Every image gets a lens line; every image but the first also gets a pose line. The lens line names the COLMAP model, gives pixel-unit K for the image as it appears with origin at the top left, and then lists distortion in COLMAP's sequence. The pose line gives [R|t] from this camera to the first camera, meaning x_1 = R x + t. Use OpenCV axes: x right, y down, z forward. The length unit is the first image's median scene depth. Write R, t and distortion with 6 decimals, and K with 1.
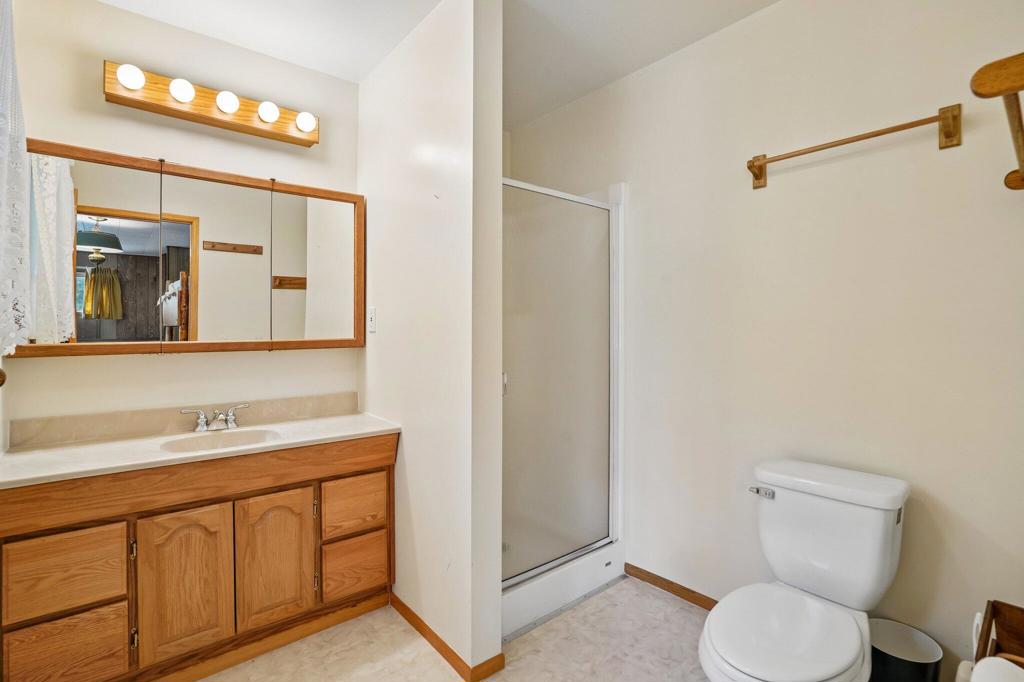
lens RADIAL K [[490.9, 0, 513.2], [0, 490.9, 337.5], [0, 0, 1]] dist [-0.047712, 0.014297]
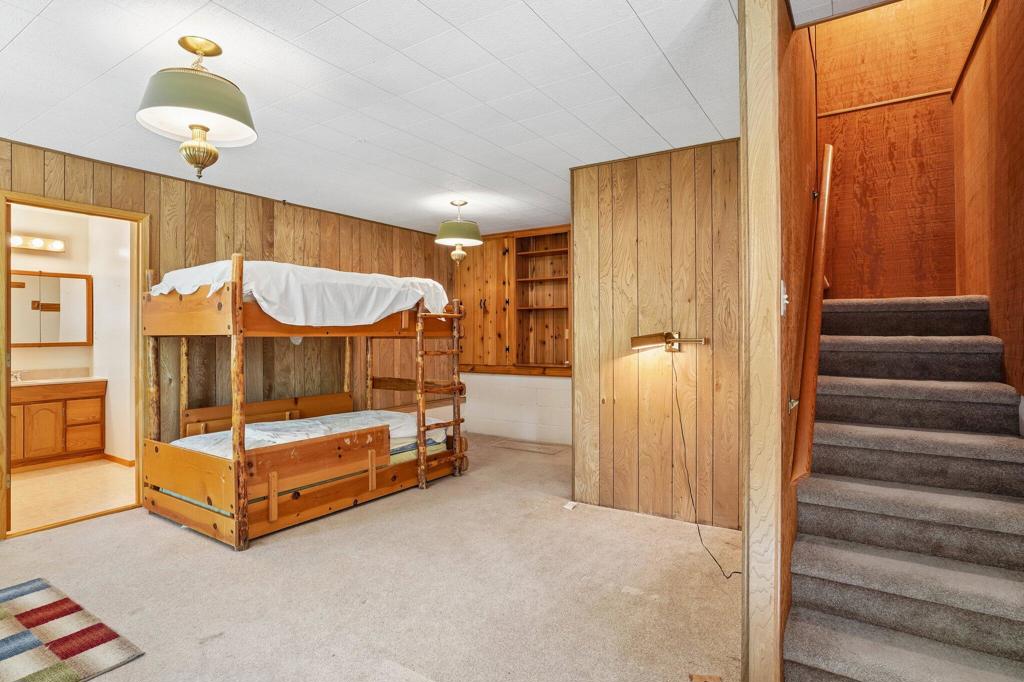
lens RADIAL K [[530.2, 0, 513.0], [0, 530.2, 339.8], [0, 0, 1]] dist [-0.003131, 0.000960]
pose [[0.953016, -0.001260, 0.302916, 0.875276], [0.001919, 0.999996, -0.001877, 0.002062], [-0.302912, 0.002370, 0.953015, -2.066366]]
